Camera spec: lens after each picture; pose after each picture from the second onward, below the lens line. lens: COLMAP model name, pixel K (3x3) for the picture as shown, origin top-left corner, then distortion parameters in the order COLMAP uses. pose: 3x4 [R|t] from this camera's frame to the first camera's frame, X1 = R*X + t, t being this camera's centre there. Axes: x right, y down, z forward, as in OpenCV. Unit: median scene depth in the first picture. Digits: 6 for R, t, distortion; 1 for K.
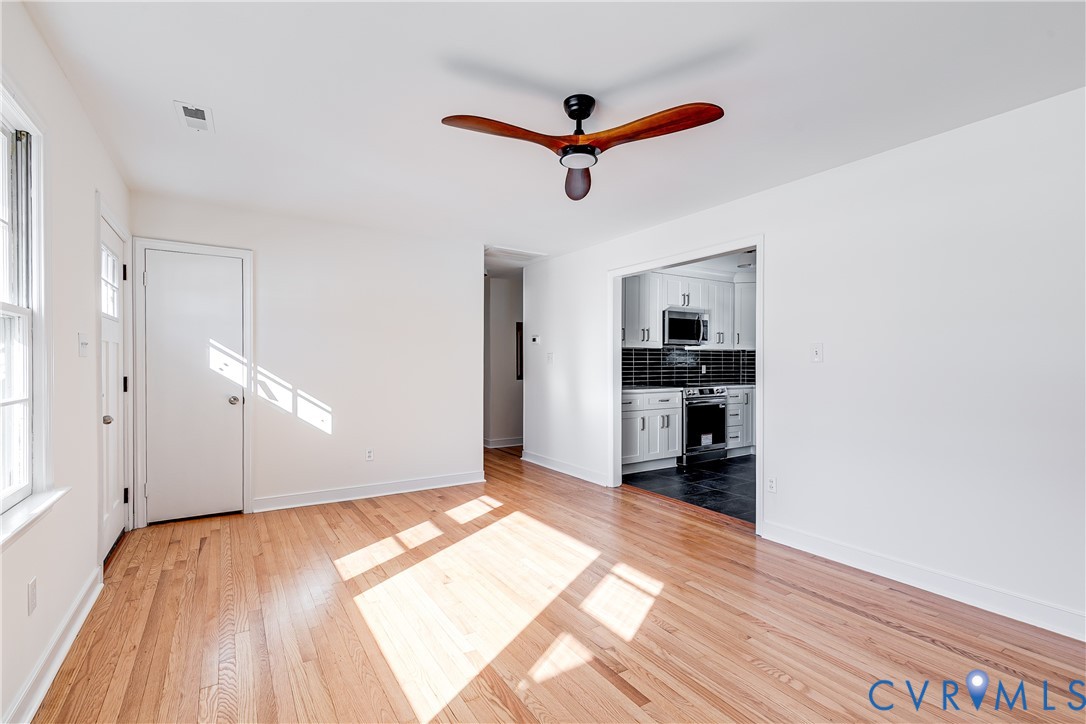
lens RADIAL K [[501.7, 0, 542.9], [0, 501.7, 363.1], [0, 0, 1]] dist [0.002519, -0.000029]
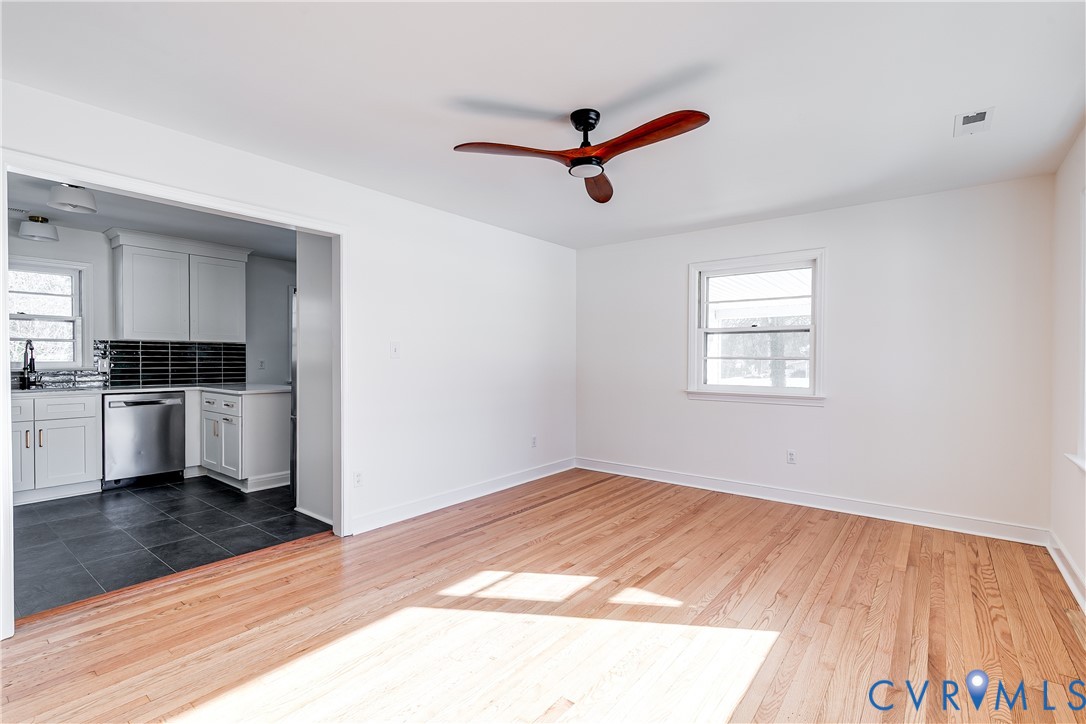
lens RADIAL K [[501.7, 0, 542.9], [0, 501.7, 361.3], [0, 0, 1]] dist [0.002519, -0.000029]
pose [[-0.328244, -0.007426, 0.944564, -0.750849], [-0.000249, 0.999970, 0.007775, -0.003177], [-0.944593, 0.002317, -0.328236, 1.185054]]
